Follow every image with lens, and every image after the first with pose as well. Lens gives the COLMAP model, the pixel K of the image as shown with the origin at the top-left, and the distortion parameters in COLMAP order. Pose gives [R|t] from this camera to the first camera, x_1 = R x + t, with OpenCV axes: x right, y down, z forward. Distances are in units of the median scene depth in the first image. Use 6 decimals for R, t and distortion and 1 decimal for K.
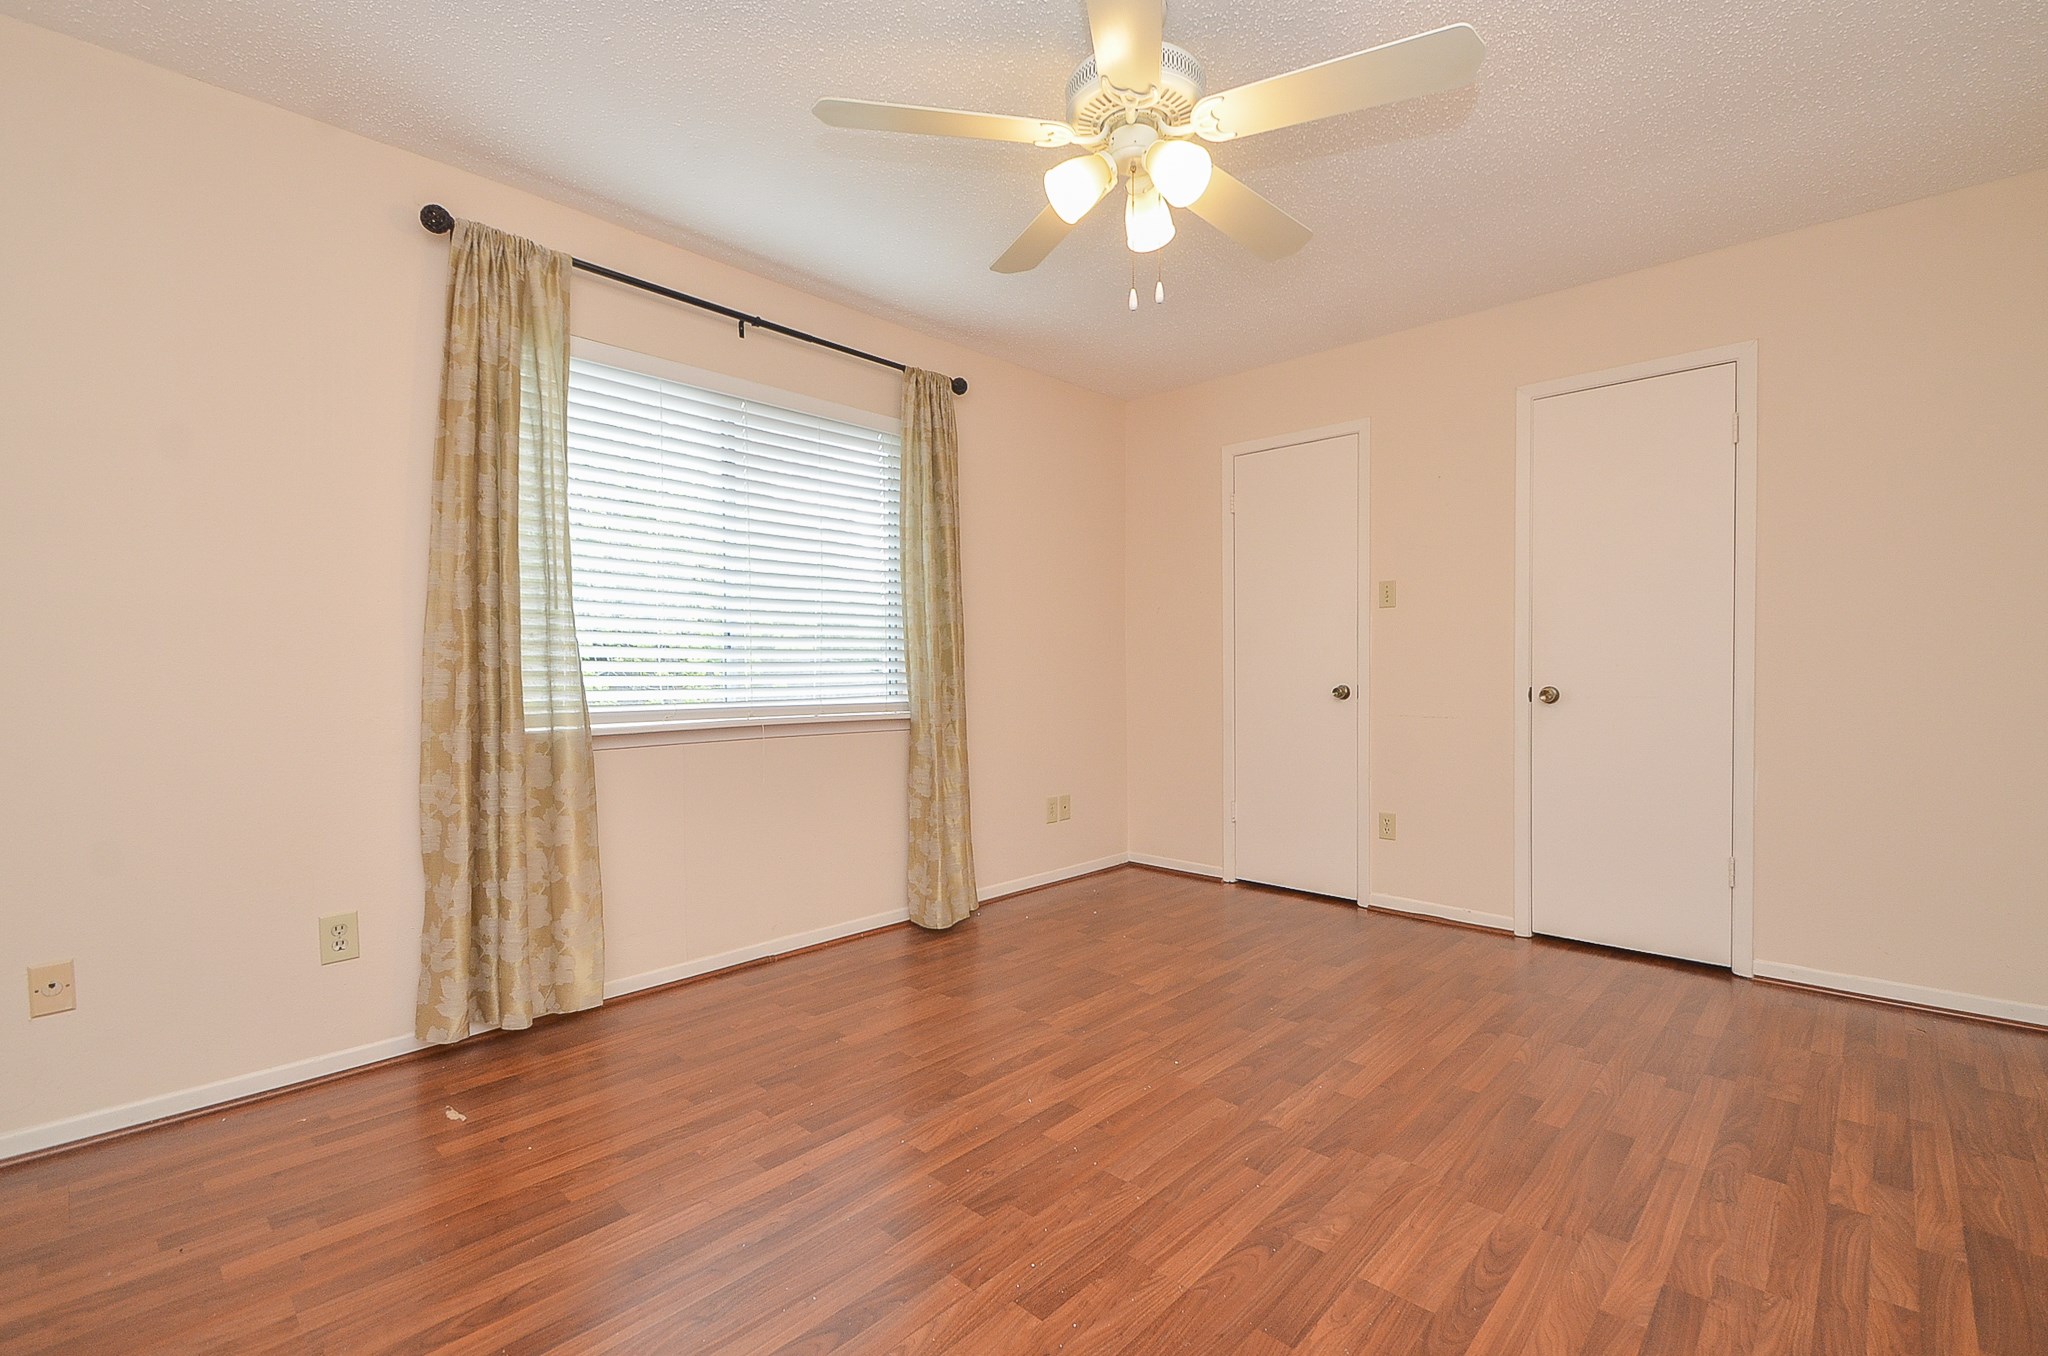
lens RADIAL K [[897.1, 0, 1020.7], [0, 897.1, 665.4], [0, 0, 1]] dist [-0.004541, -0.002328]
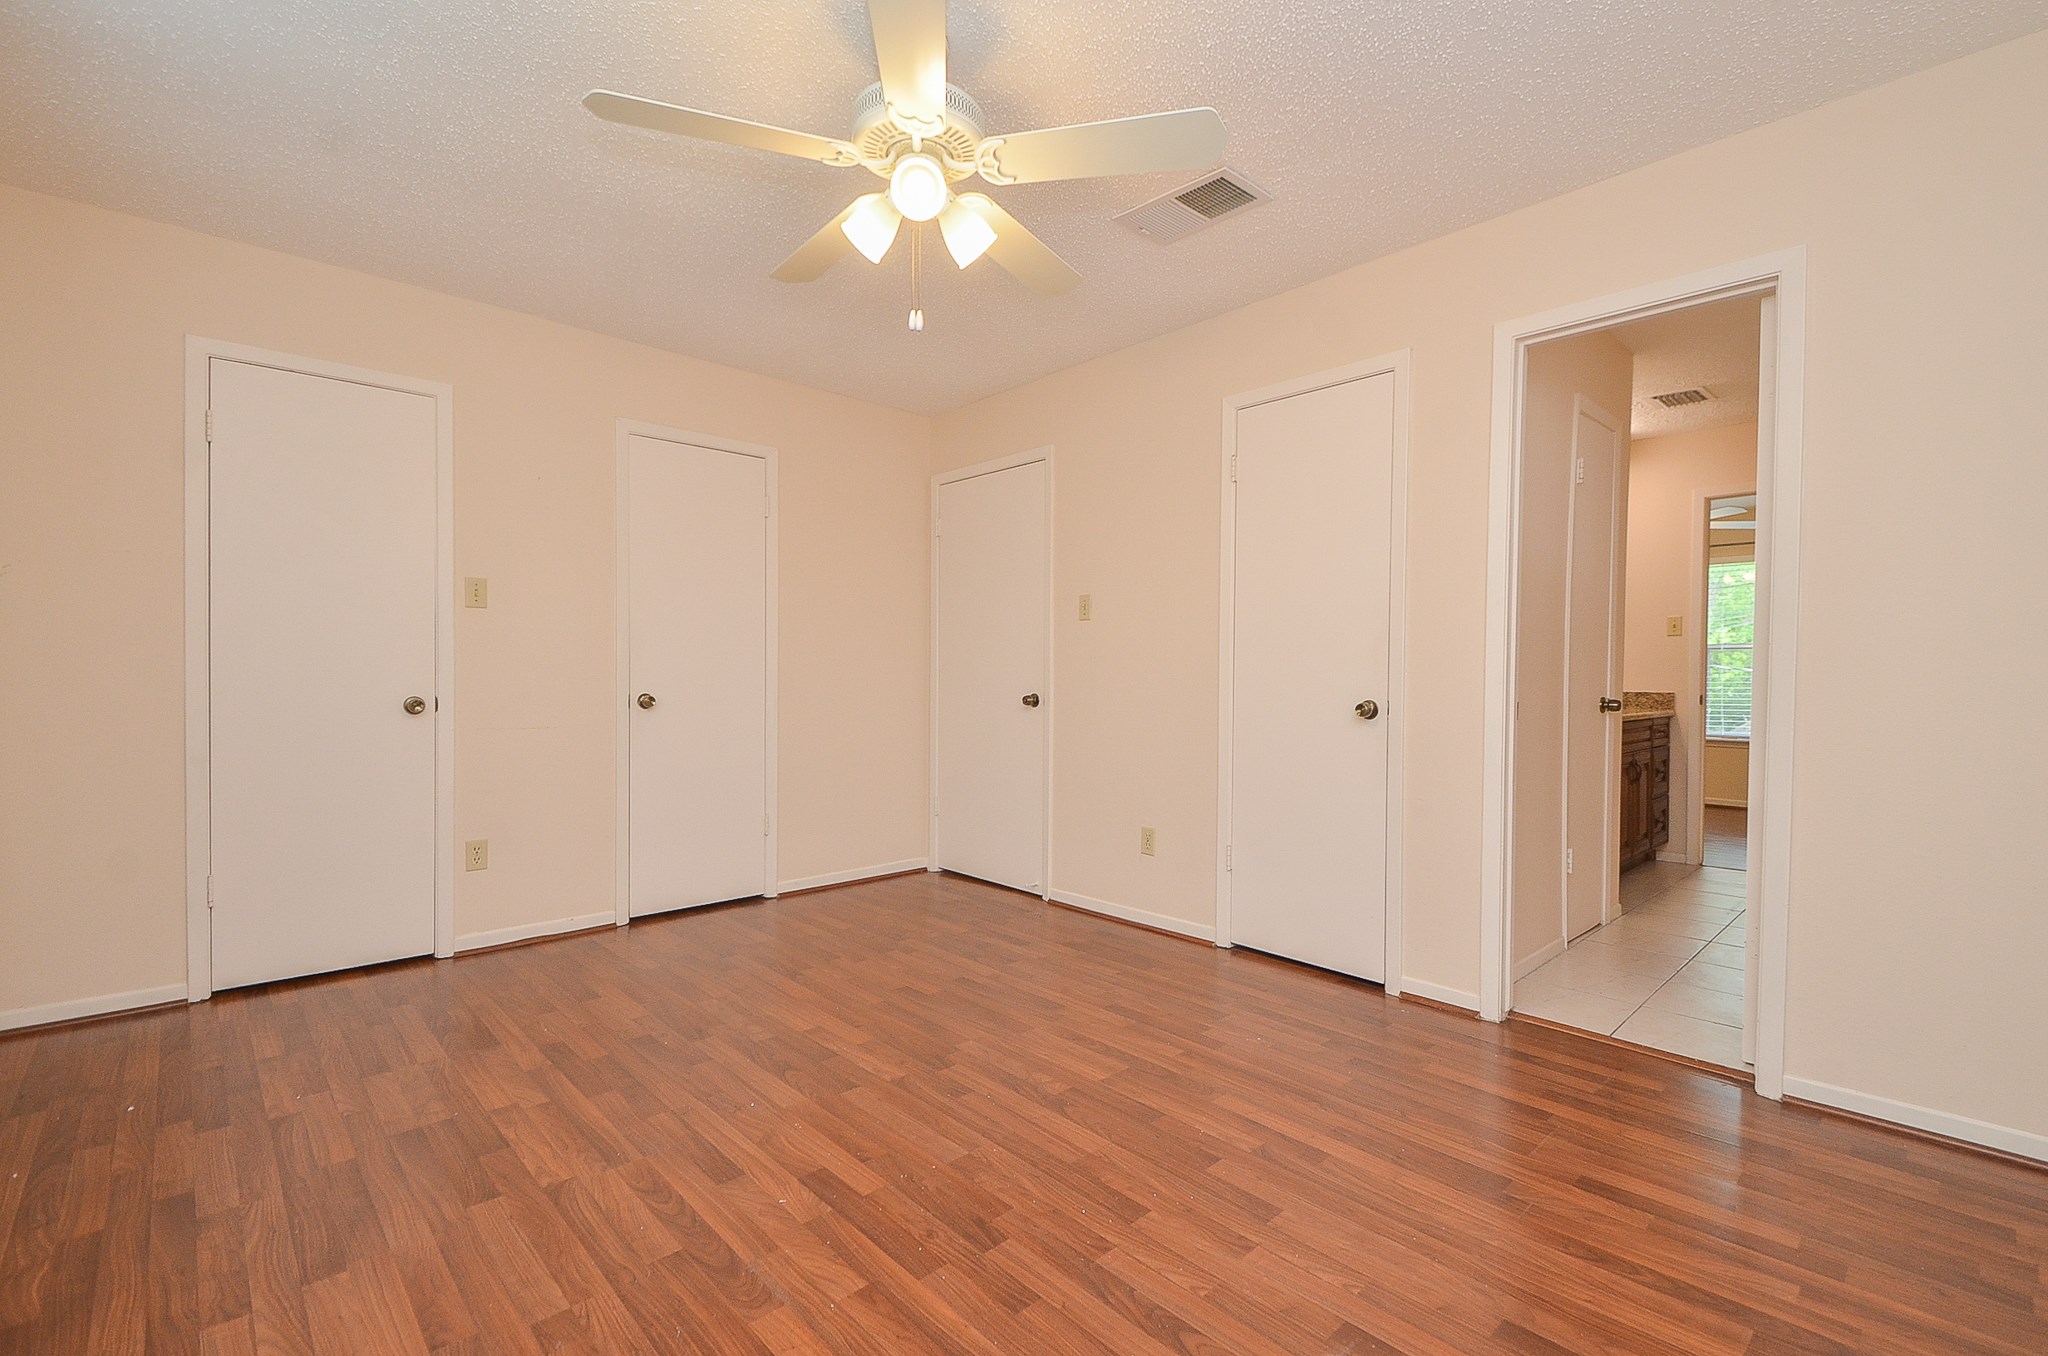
lens RADIAL K [[897.1, 0, 1033.6], [0, 897.1, 686.2], [0, 0, 1]] dist [-0.004541, -0.002328]
pose [[0.043421, -0.009648, 0.999010, -0.595171], [-0.007716, 0.999920, 0.009993, -0.000634], [-0.999027, -0.008142, 0.043343, 0.546623]]
